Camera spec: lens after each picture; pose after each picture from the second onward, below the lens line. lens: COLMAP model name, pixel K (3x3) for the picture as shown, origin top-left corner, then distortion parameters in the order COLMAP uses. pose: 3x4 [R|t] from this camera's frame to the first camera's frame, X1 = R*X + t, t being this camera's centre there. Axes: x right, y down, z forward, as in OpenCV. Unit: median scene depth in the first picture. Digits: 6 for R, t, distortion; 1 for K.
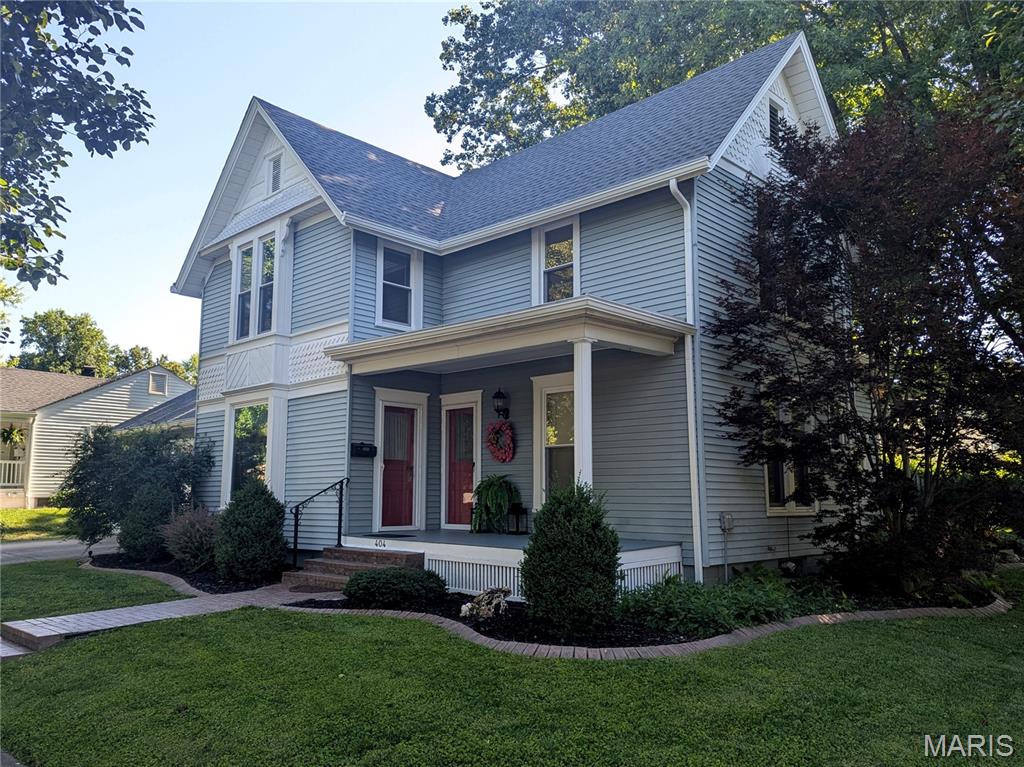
lens RADIAL K [[793.7, 0, 502.6], [0, 793.7, 386.7], [0, 0, 1]] dist [0.064031, -0.061984]
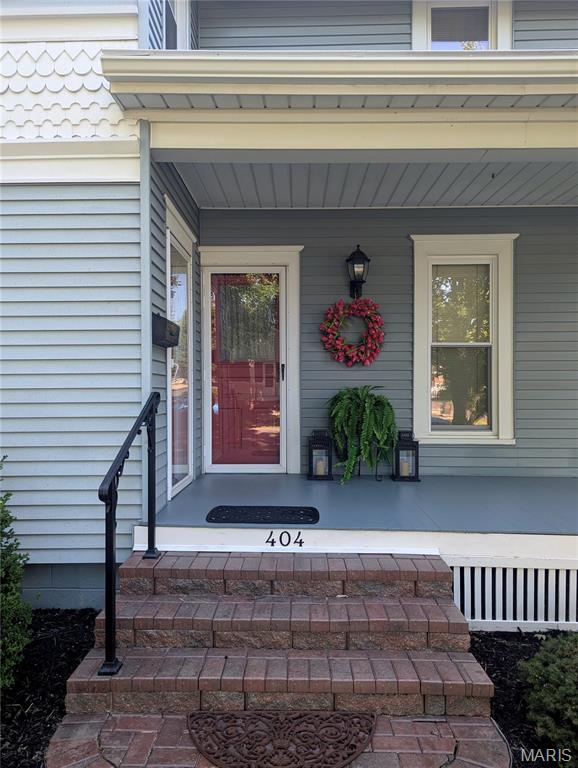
lens RADIAL K [[553.0, 0, 289.0], [0, 553.0, 384.0], [0, 0, 1]] dist [0.052247, -0.047335]
pose [[0.725886, 0.003757, 0.687805, -0.345530], [-0.089241, 0.992047, 0.088763, 0.076698], [-0.682001, -0.125812, 0.720448, 0.740249]]
